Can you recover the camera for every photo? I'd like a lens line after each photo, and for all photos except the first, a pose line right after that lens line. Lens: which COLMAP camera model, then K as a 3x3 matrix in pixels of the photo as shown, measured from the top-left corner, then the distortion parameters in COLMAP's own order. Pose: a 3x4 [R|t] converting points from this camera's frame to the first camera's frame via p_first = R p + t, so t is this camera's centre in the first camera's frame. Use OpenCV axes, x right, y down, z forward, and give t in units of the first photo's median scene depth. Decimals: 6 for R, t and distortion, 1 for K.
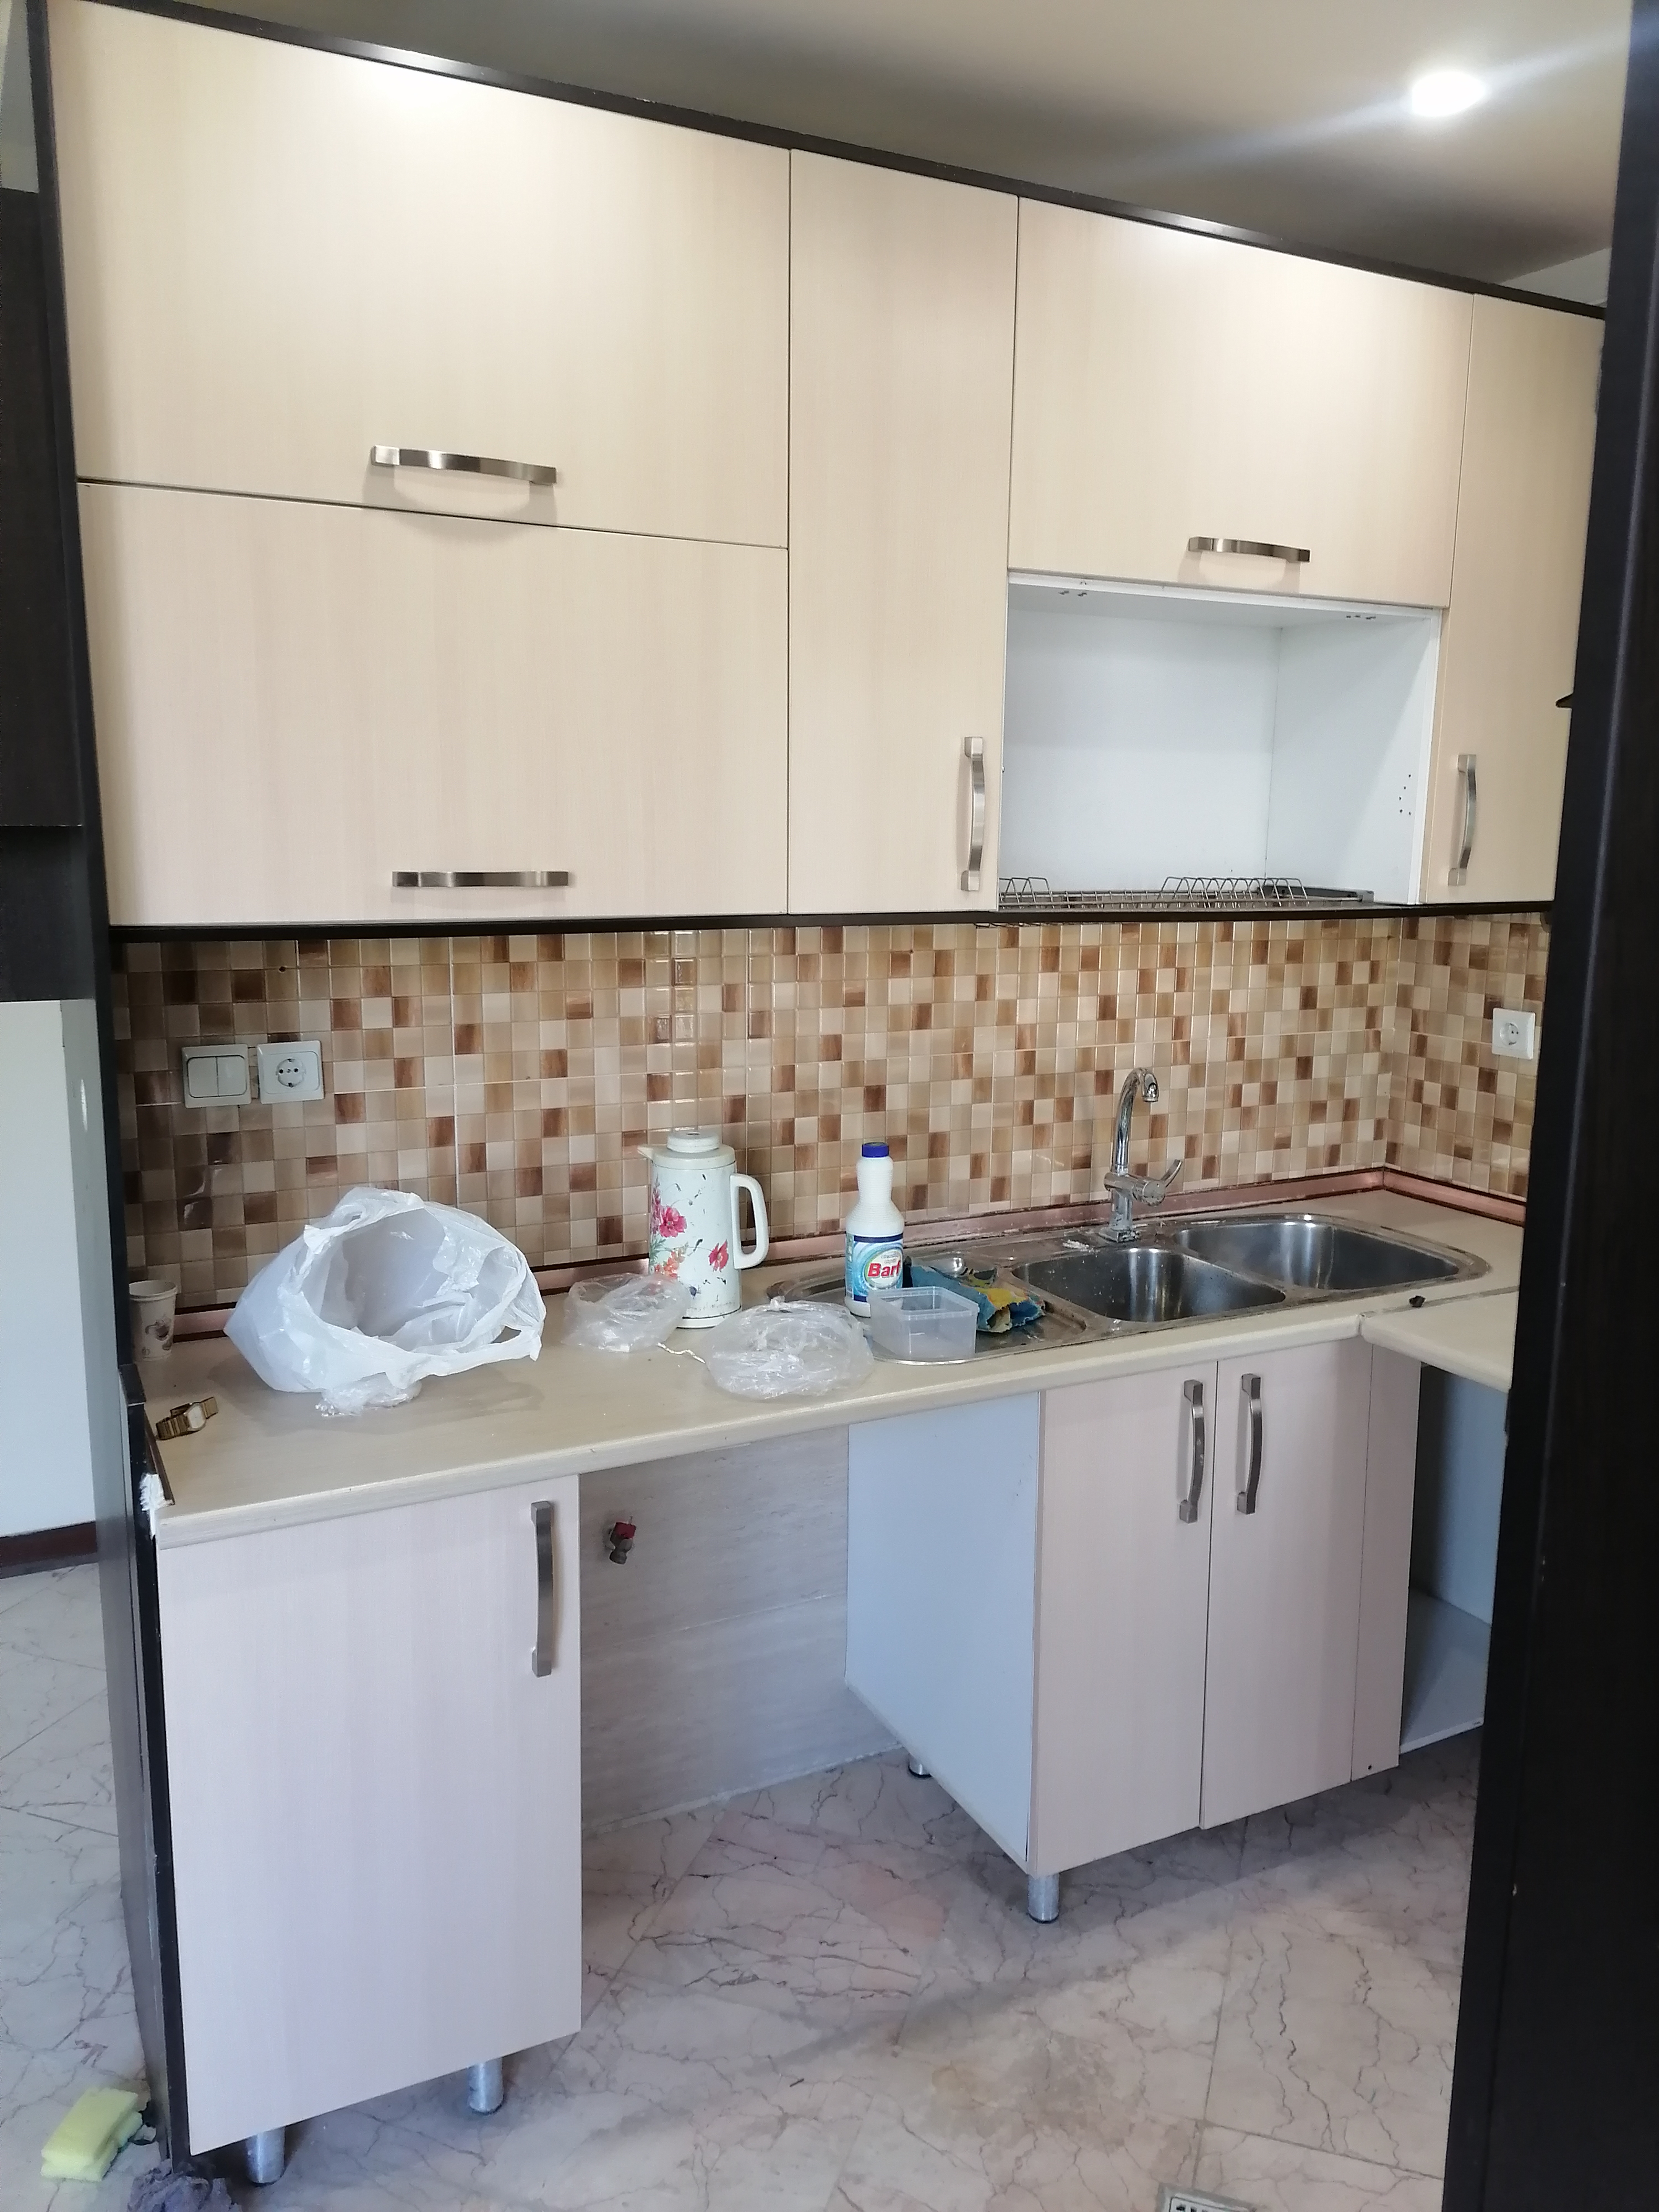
lens RADIAL K [[1665.3, 0, 817.9], [0, 1665.3, 1106.3], [0, 0, 1]] dist [0.084506, -0.108022]
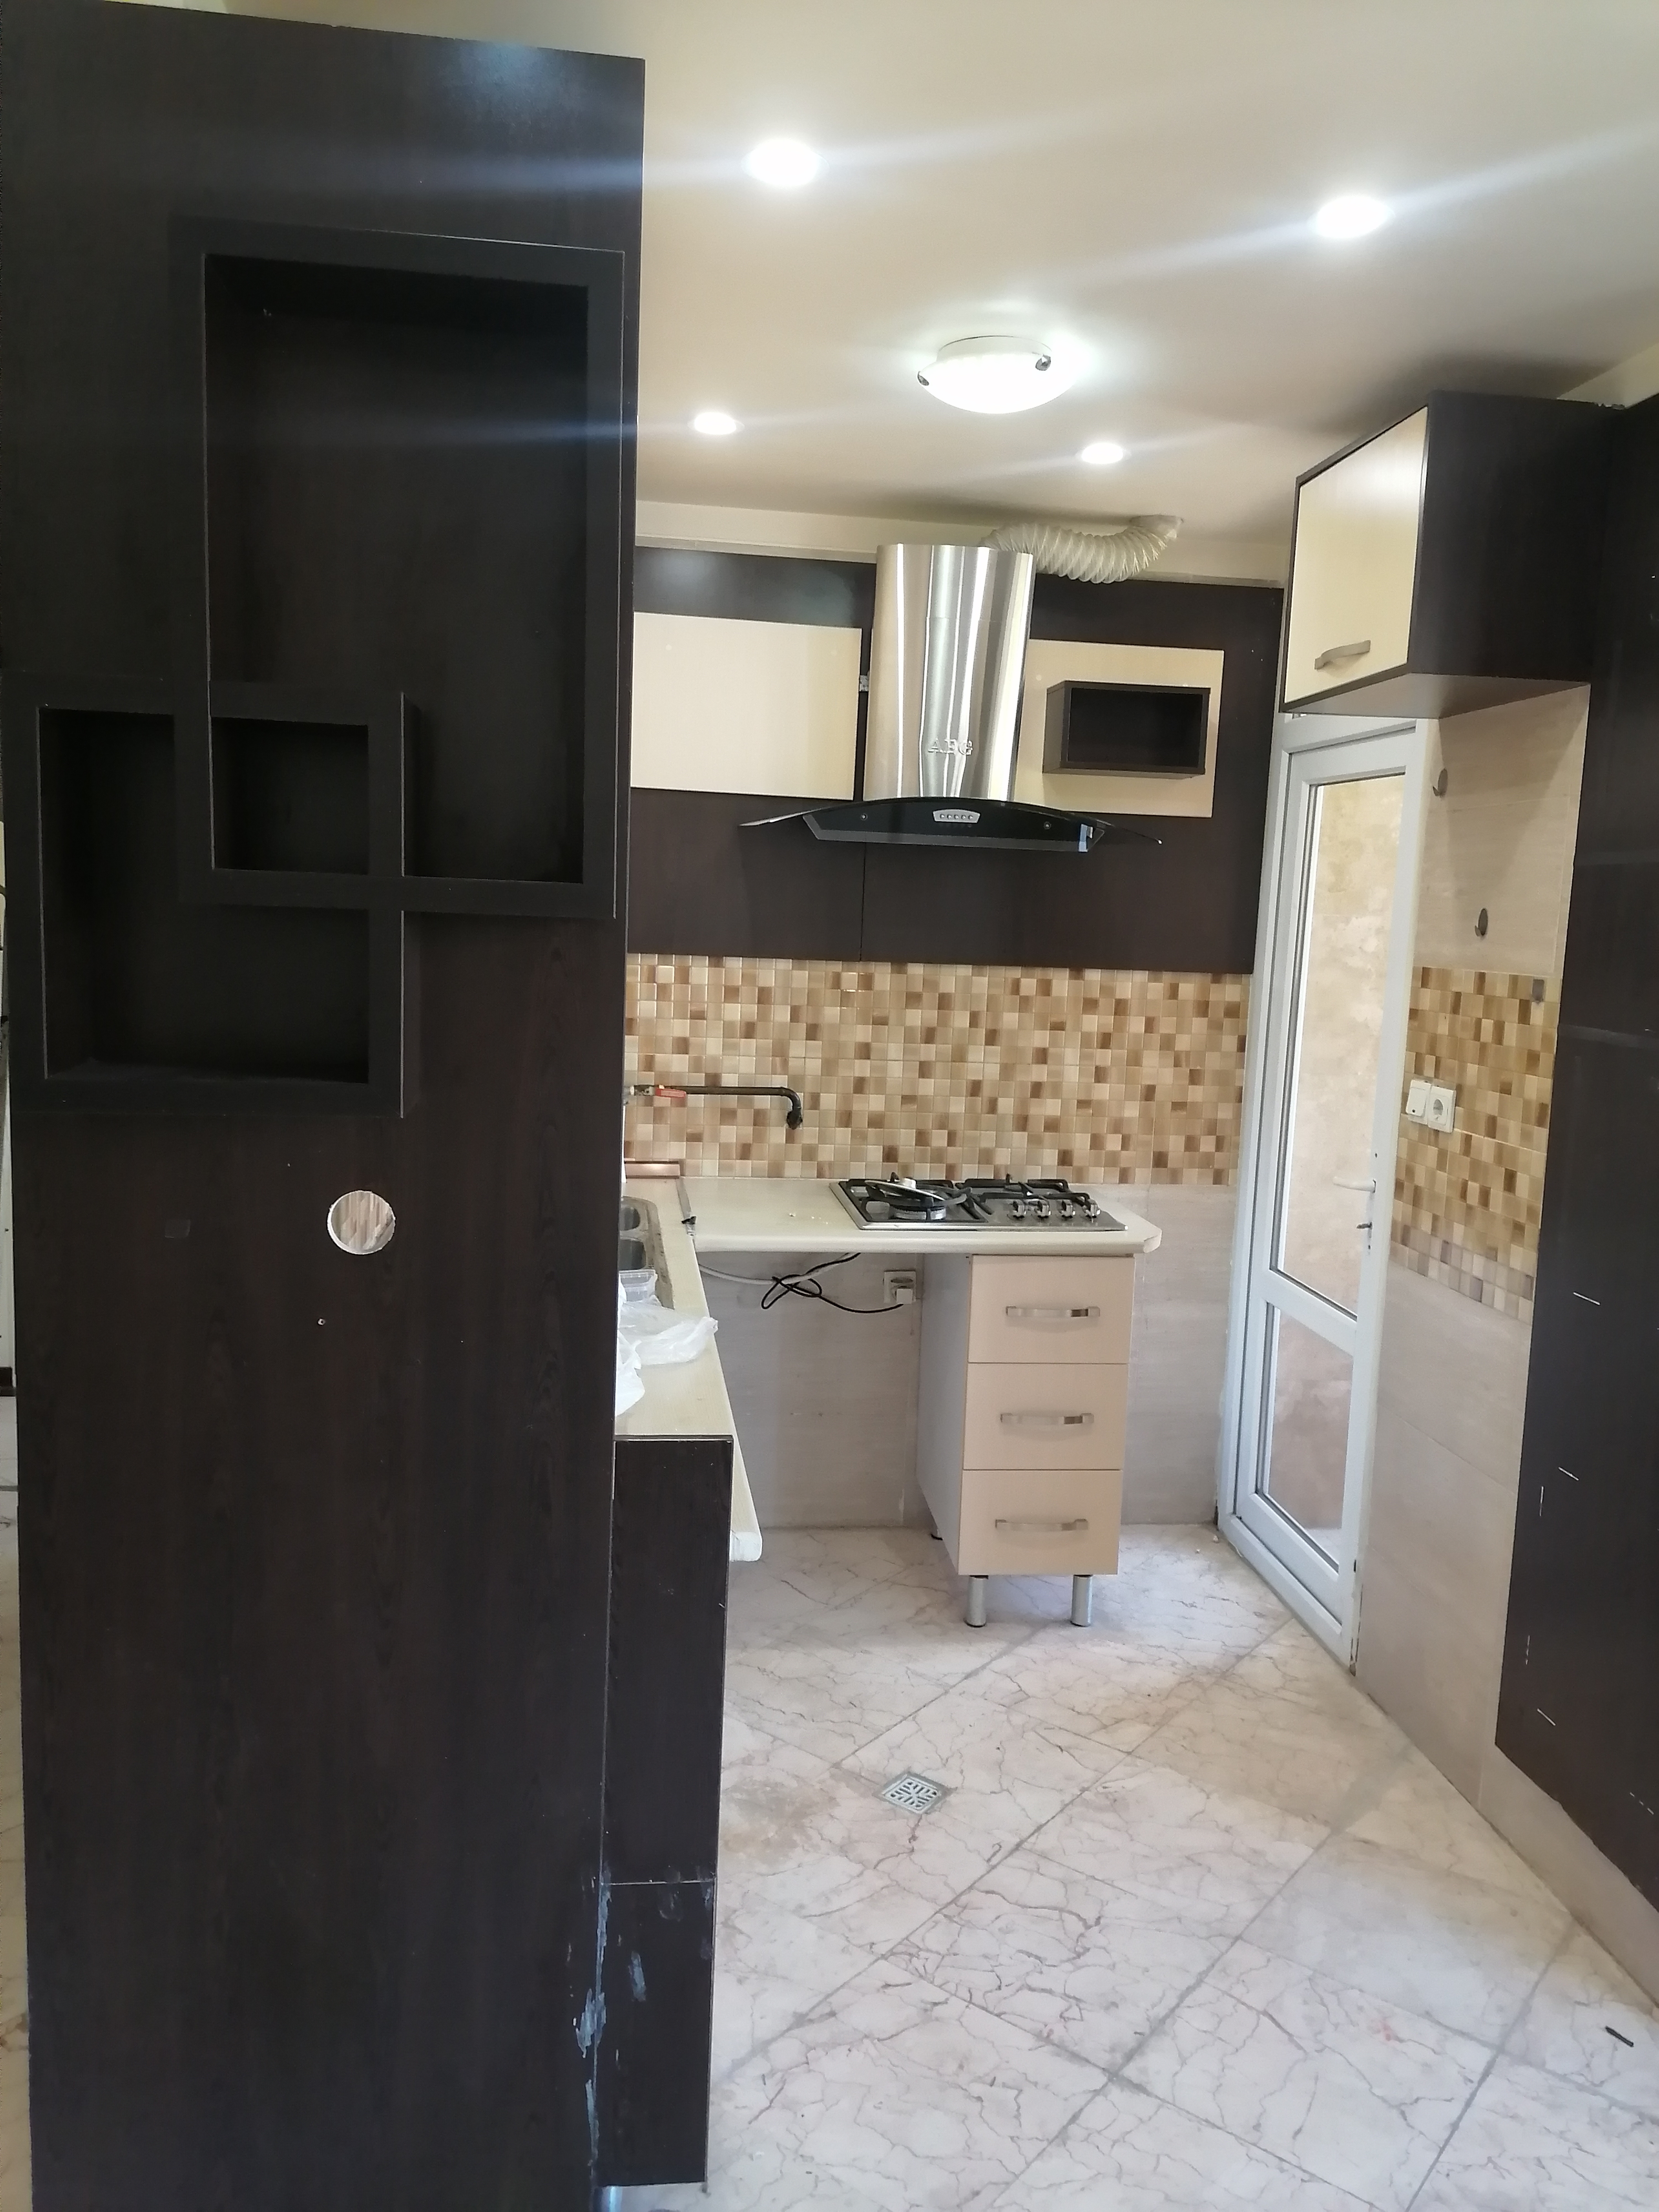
lens RADIAL K [[1665.3, 0, 838.5], [0, 1665.3, 1114.5], [0, 0, 1]] dist [0.084506, -0.108022]
pose [[0.327877, -0.119945, 0.937075, -0.849113], [0.127369, 0.988464, 0.081956, -0.069872], [-0.936095, 0.092483, 0.339371, 0.339722]]
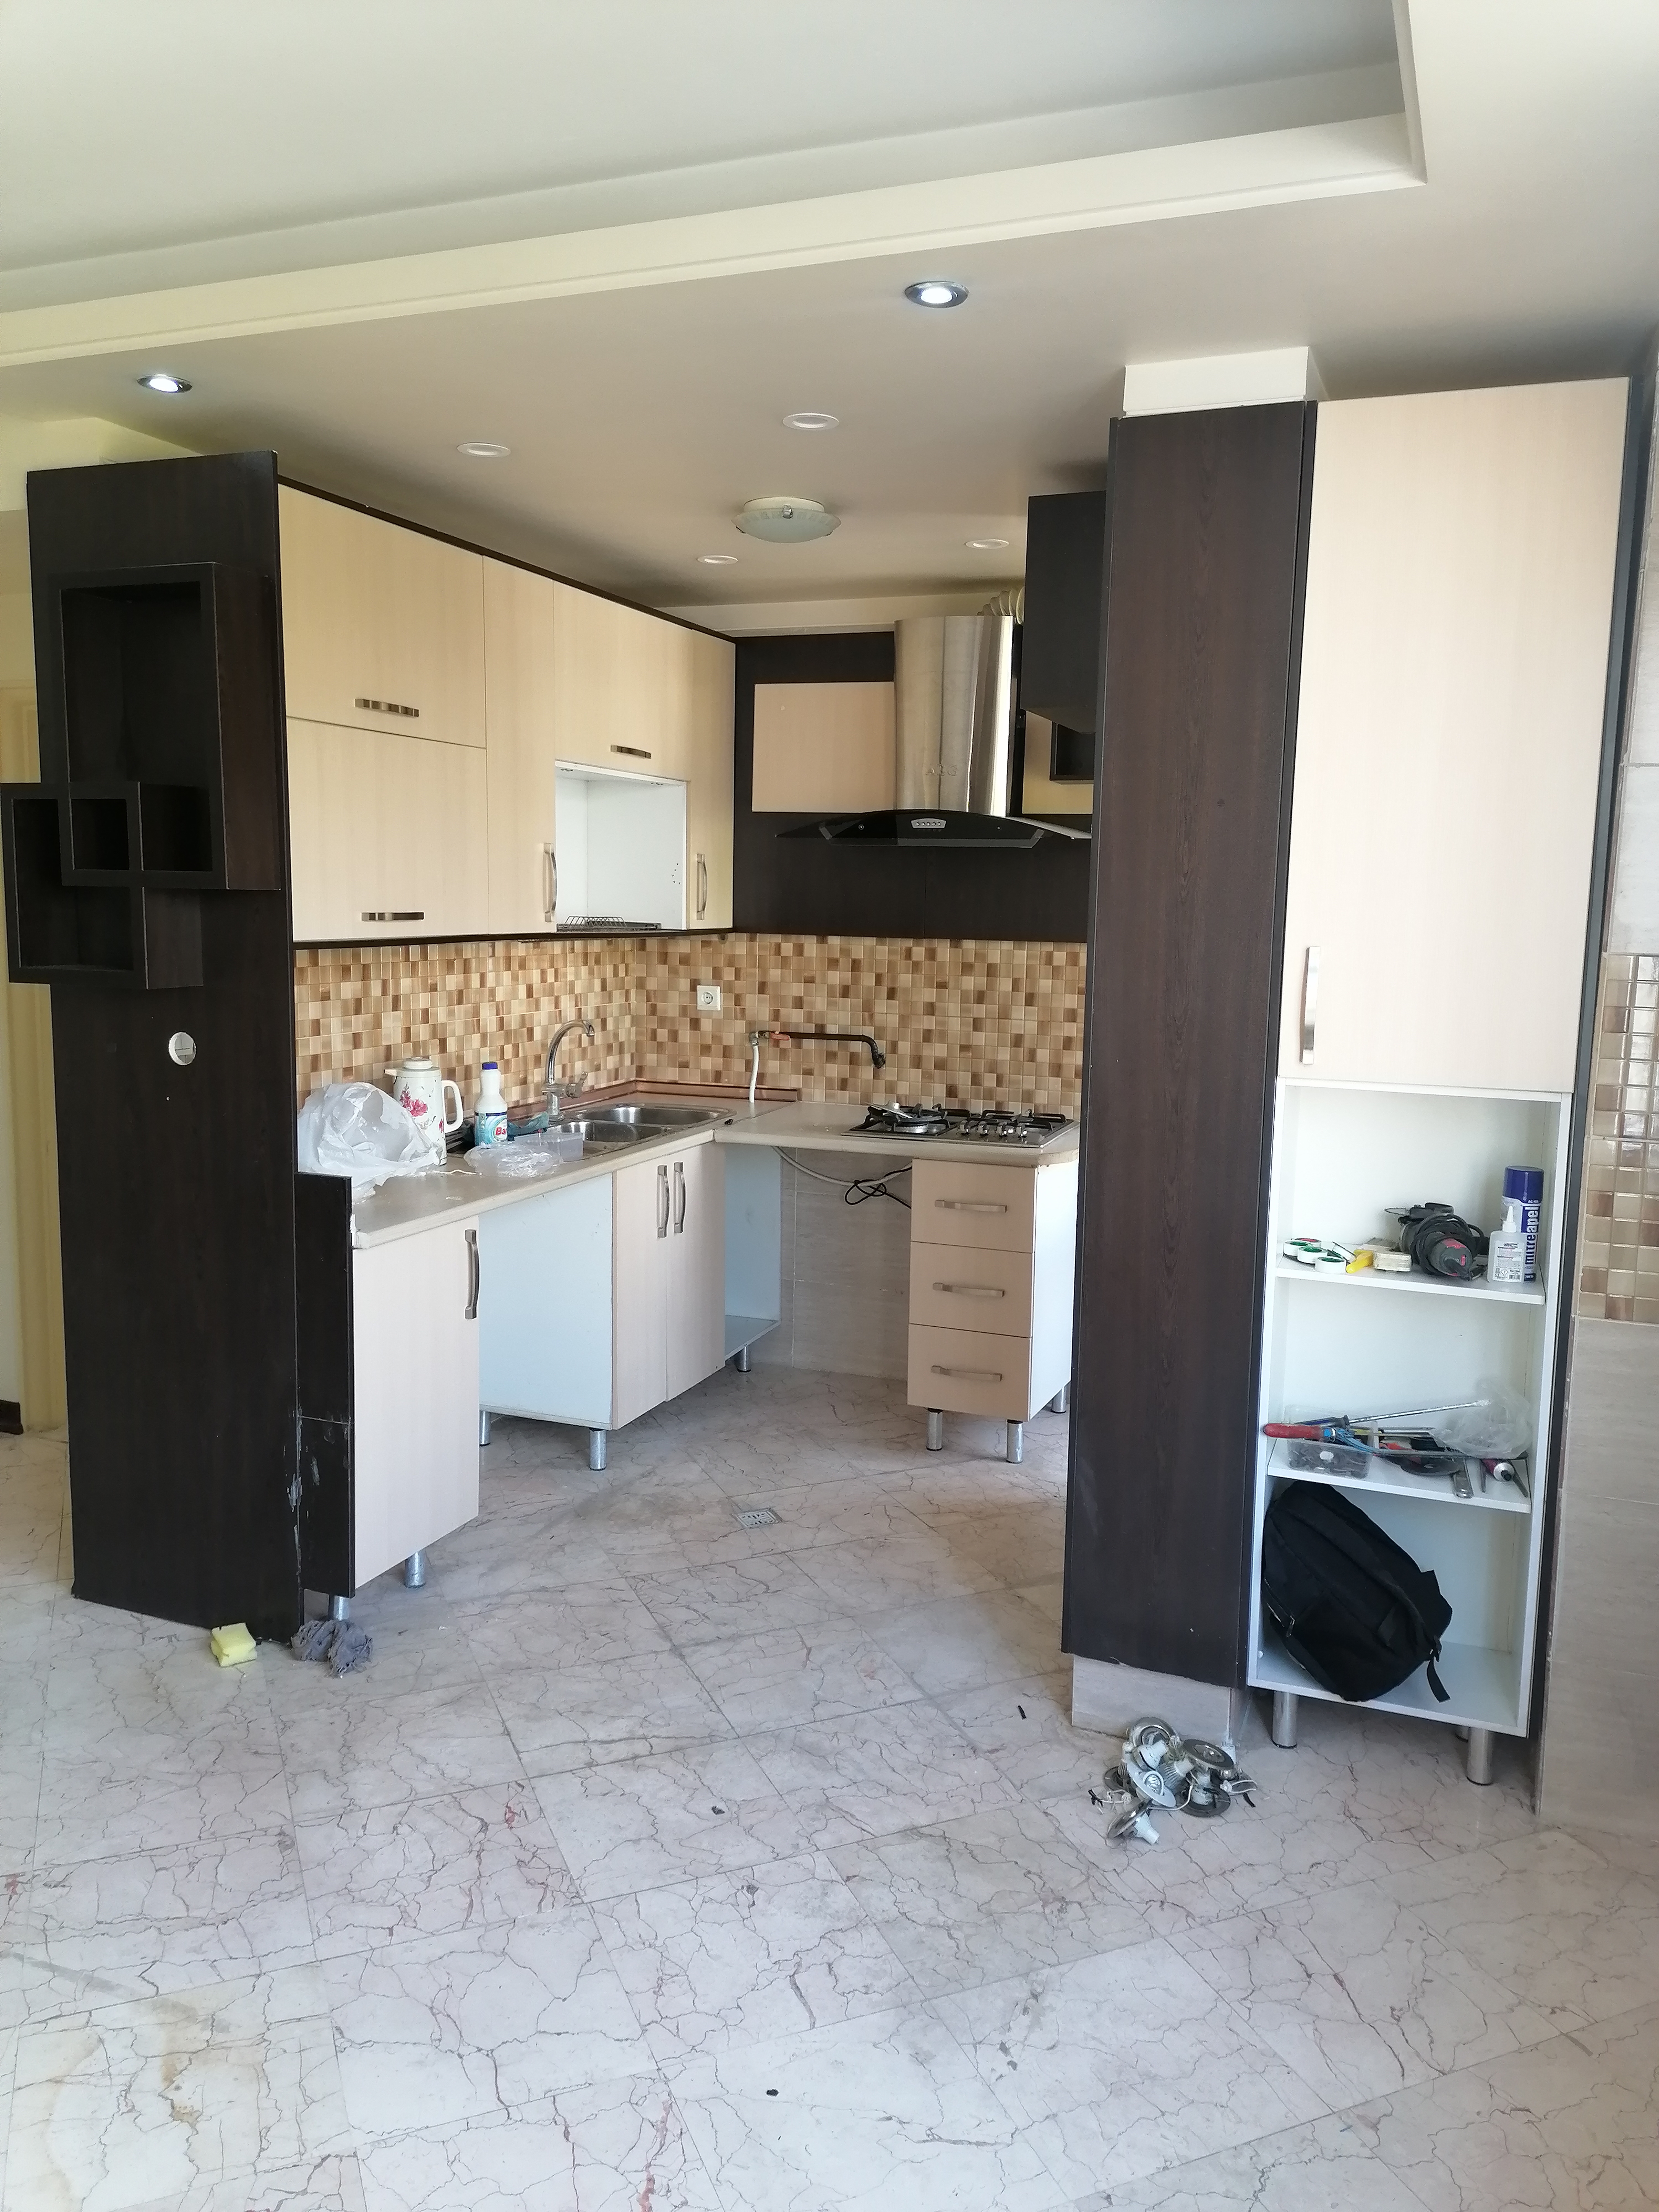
lens RADIAL K [[1665.3, 0, 838.5], [0, 1665.3, 1123.9], [0, 0, 1]] dist [0.084506, -0.108022]
pose [[0.745276, -0.091379, 0.660465, -0.787311], [0.104817, 0.994304, 0.019291, 0.082829], [-0.658466, 0.054851, 0.750609, -0.540754]]
